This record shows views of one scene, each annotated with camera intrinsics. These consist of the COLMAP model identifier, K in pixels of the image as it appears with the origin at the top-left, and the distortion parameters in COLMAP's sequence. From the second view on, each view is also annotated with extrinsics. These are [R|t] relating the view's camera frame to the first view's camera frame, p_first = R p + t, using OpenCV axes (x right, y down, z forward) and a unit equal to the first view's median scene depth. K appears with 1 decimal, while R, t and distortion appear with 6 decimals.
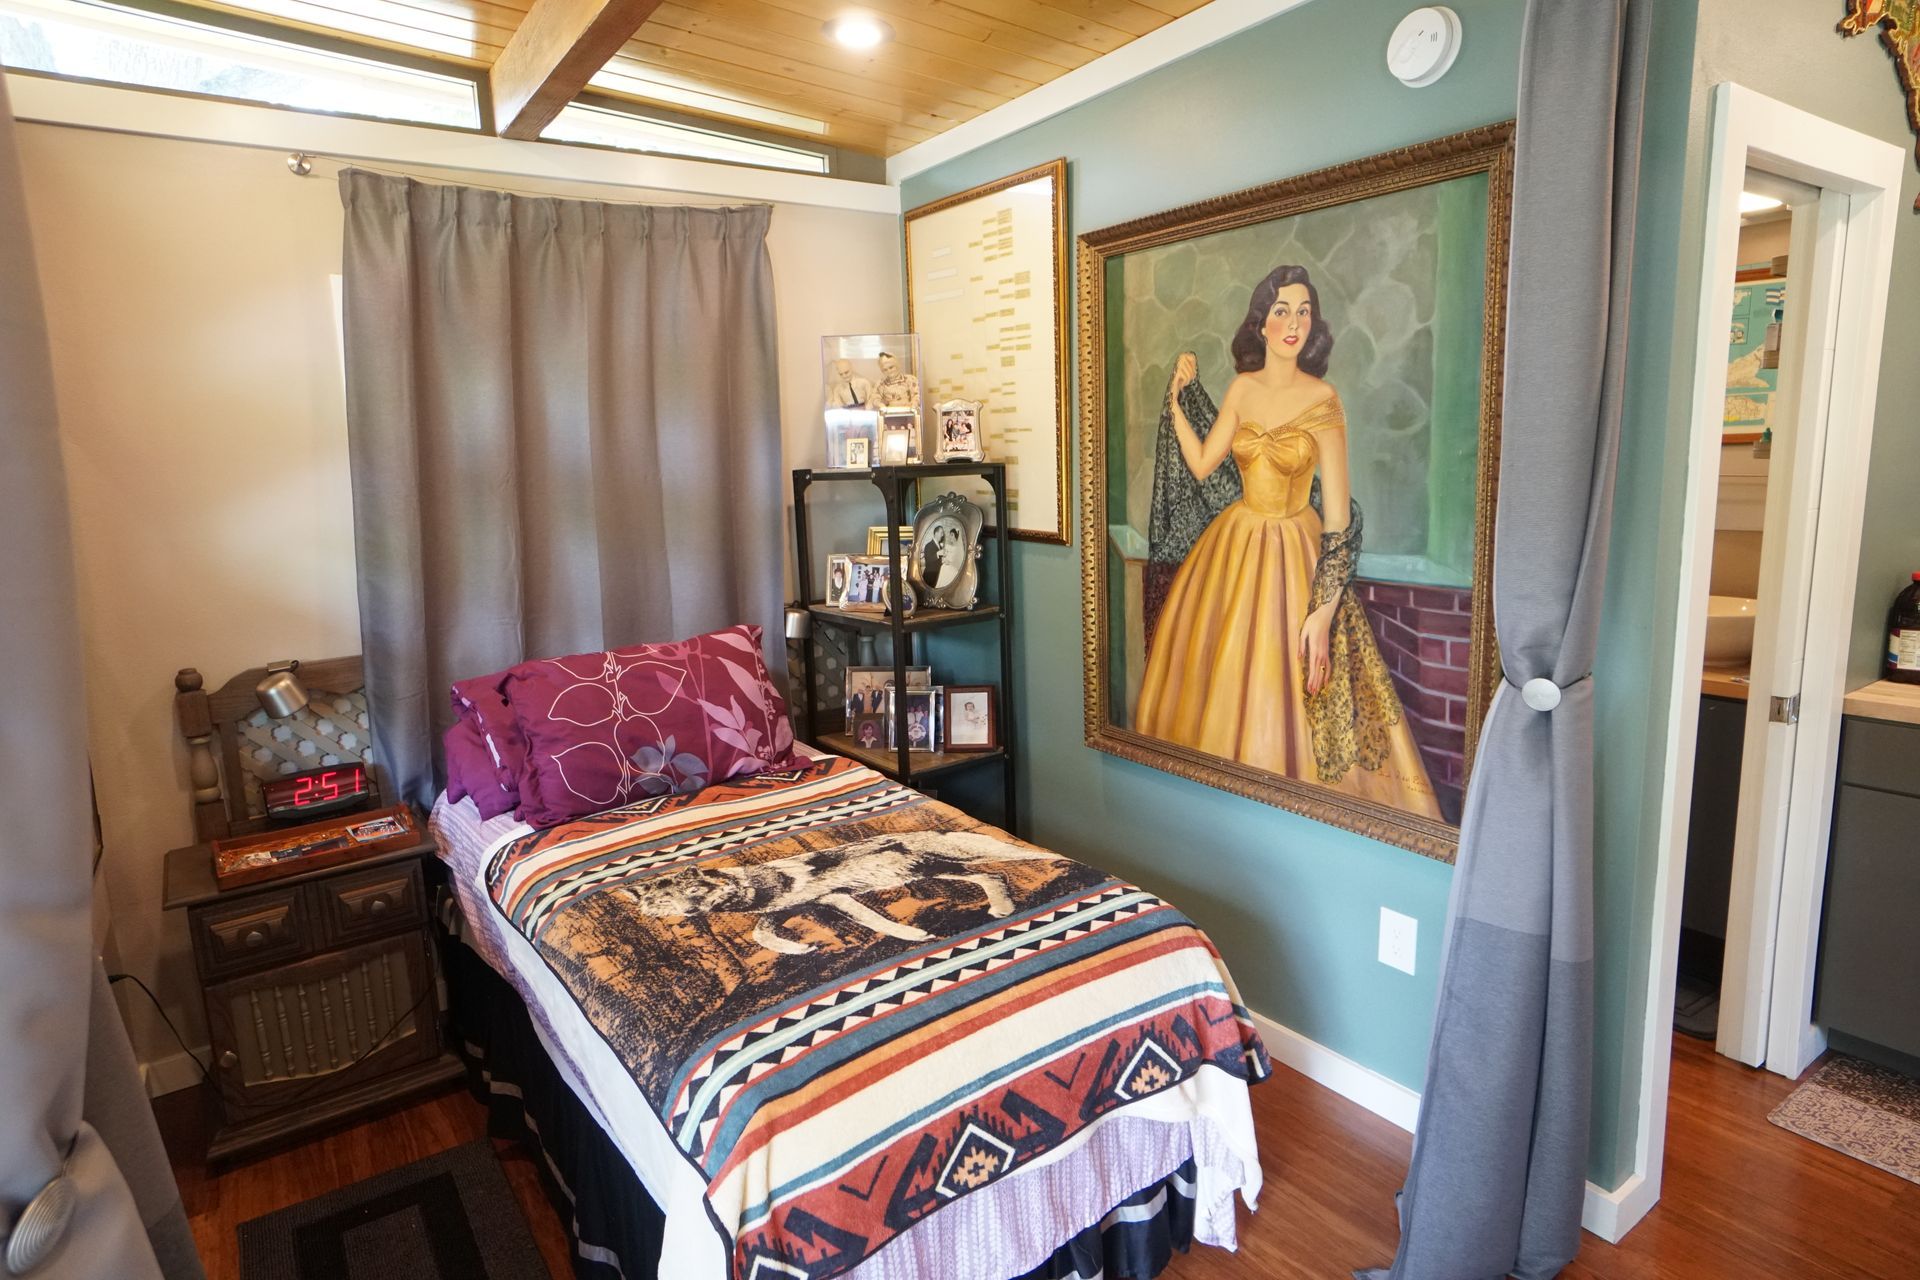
lens RADIAL K [[1051.7, 0, 928.9], [0, 1051.7, 636.1], [0, 0, 1]] dist [-0.017090, 0.005377]
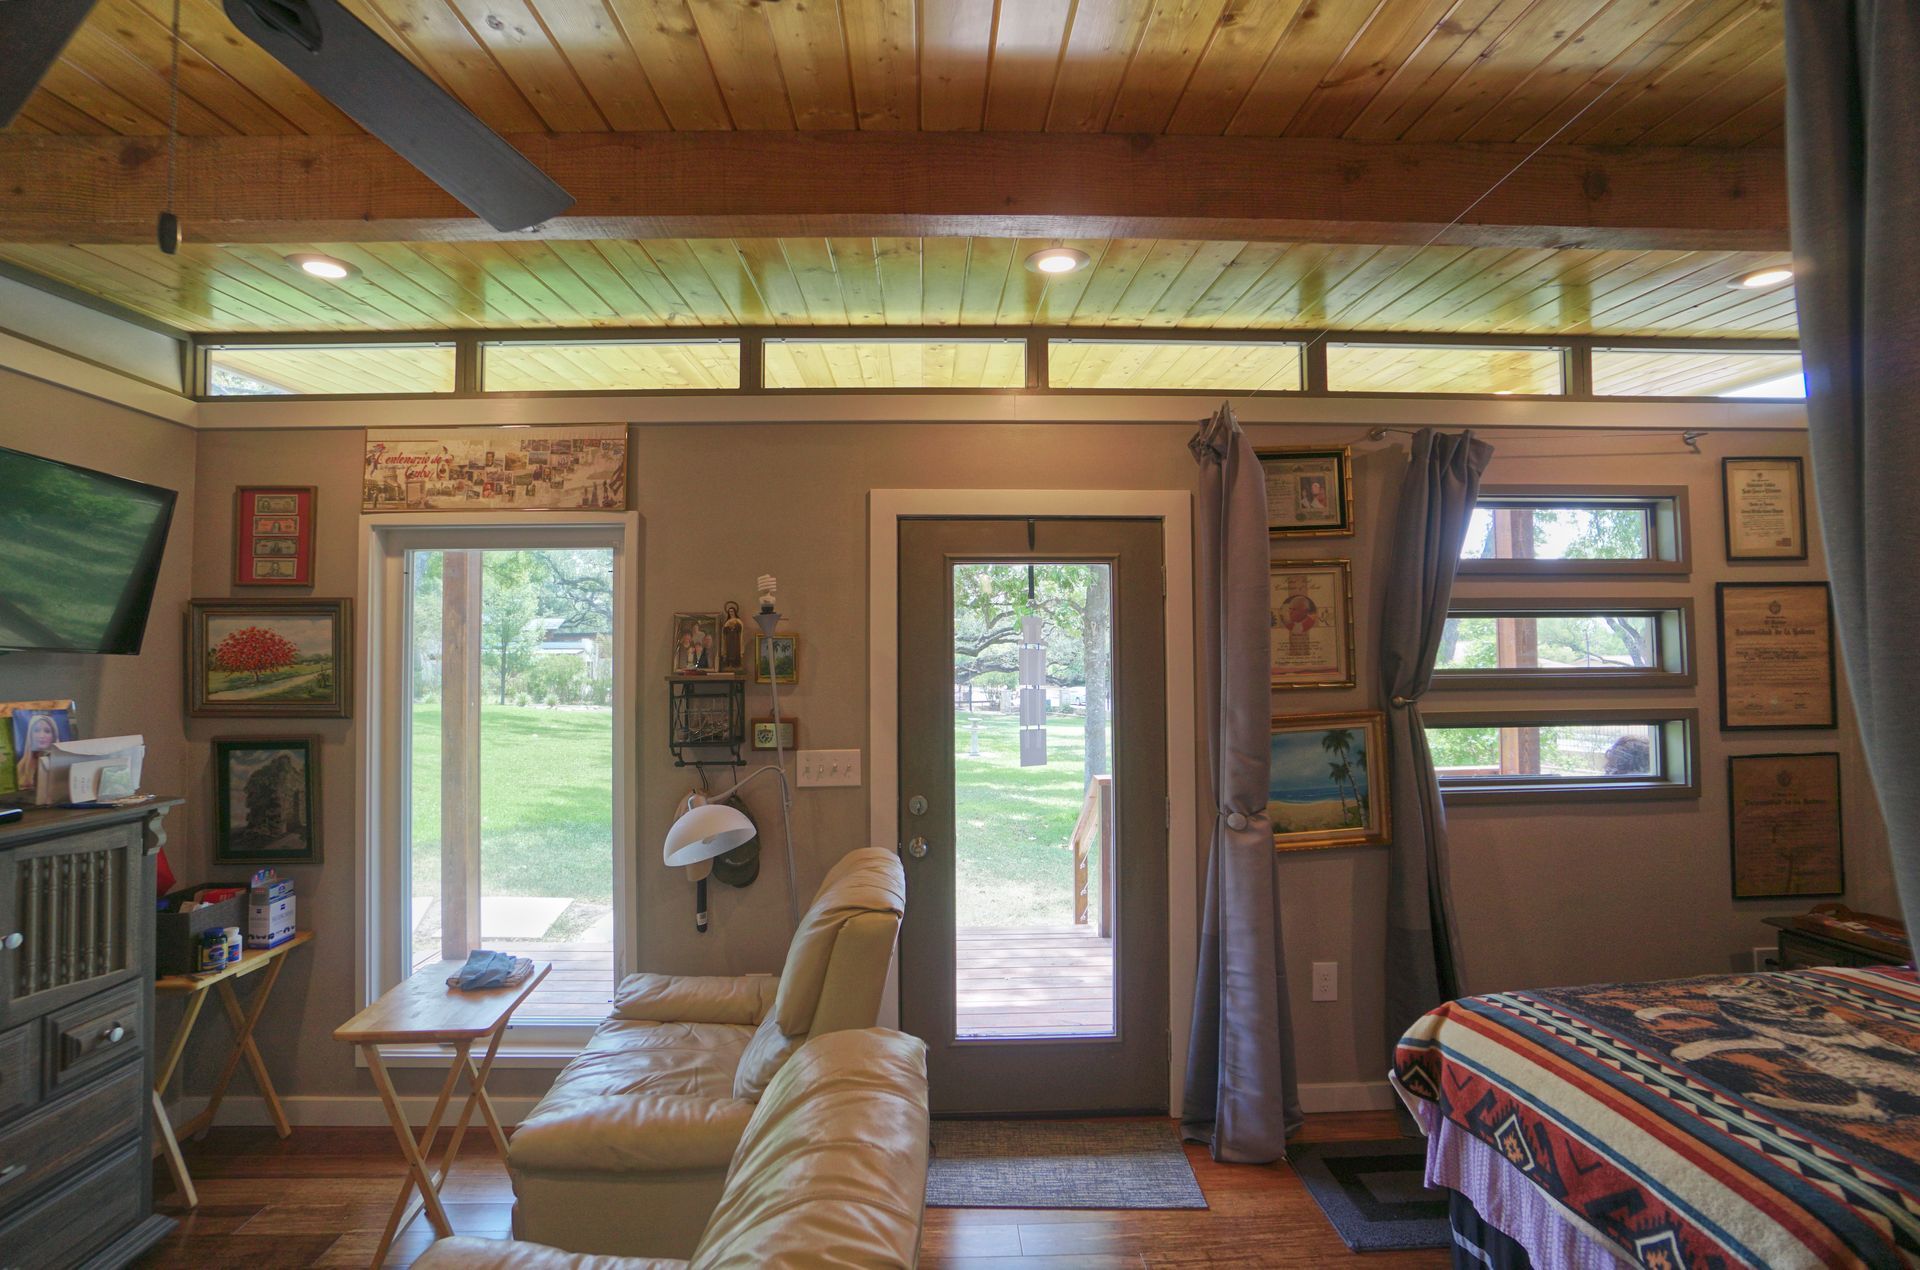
lens RADIAL K [[811.7, 0, 946.3], [0, 811.7, 628.5], [0, 0, 1]] dist [-0.031576, 0.003452]
pose [[-0.545837, 0.001055, -0.837891, 0.876991], [-0.104664, 0.992081, 0.069431, -0.122661], [0.831329, 0.125595, -0.541404, 0.542507]]
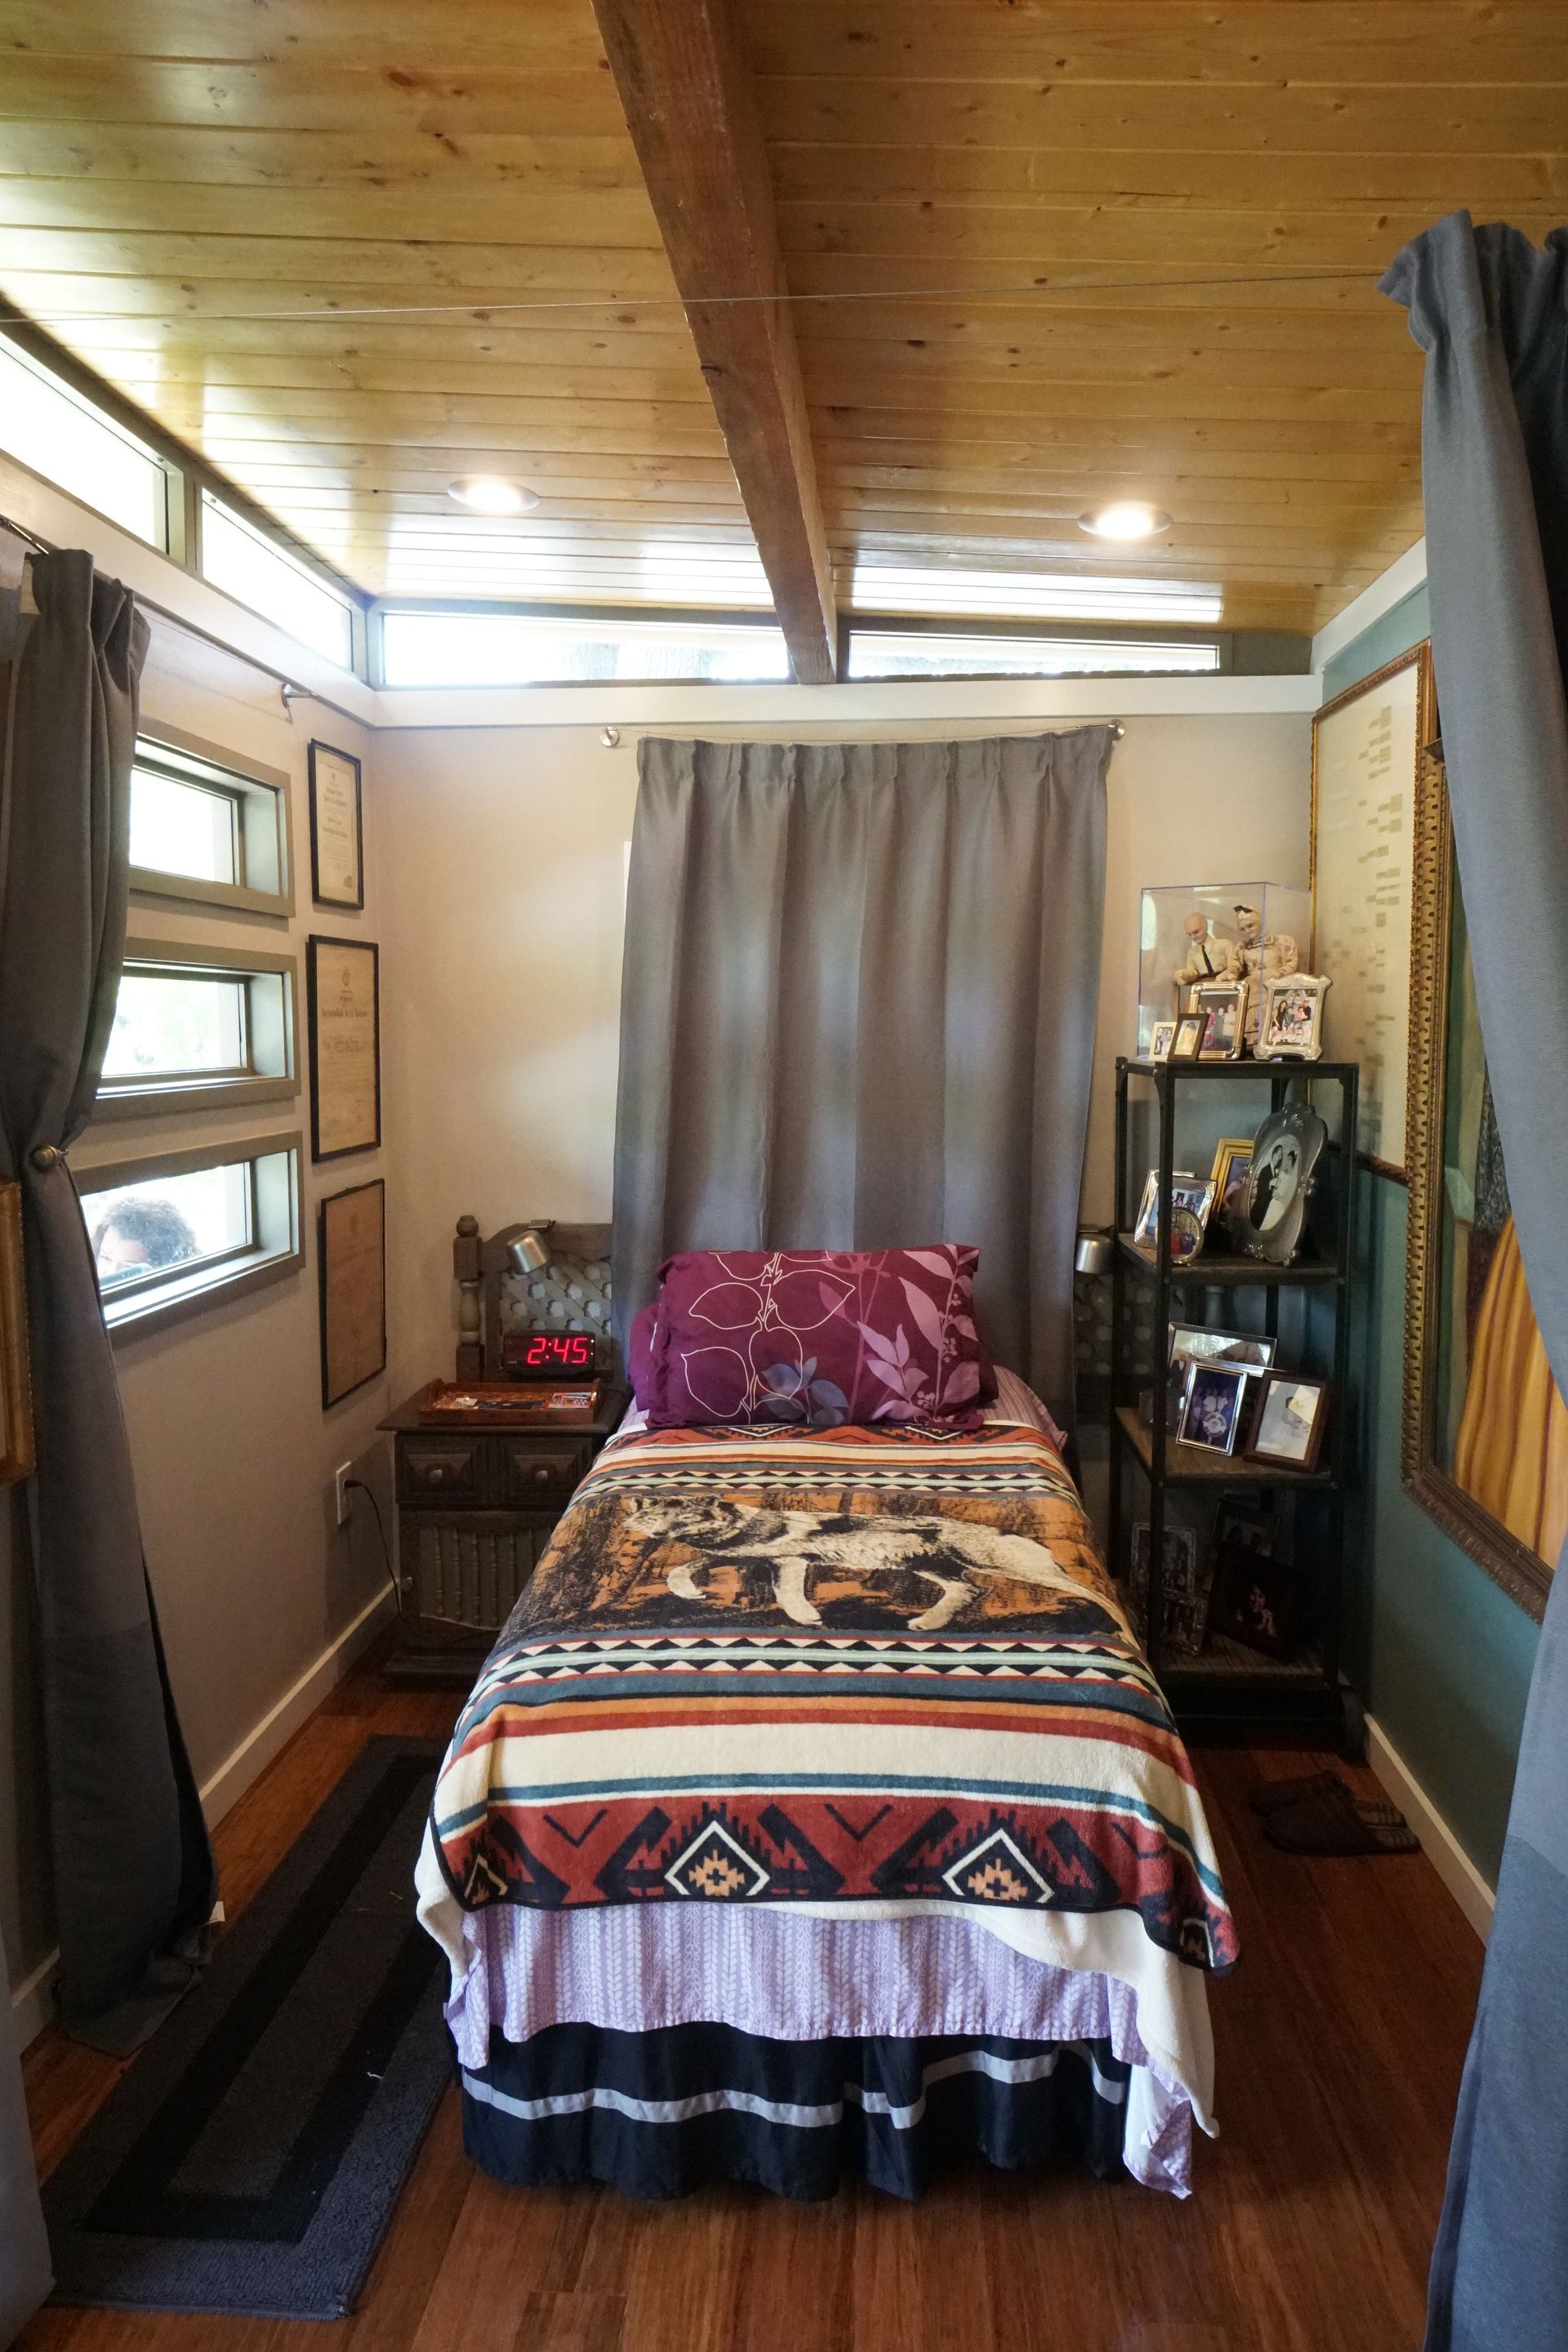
lens RADIAL K [[1487.9, 0, 789.0], [0, 1487.9, 1149.0], [0, 0, 1]] dist [0.004770, 0.003120]
pose [[0.789481, 0.090022, -0.607137, 0.508854], [-0.130702, 0.991155, -0.022995, -0.048752], [0.599697, 0.097508, 0.794264, -0.011196]]
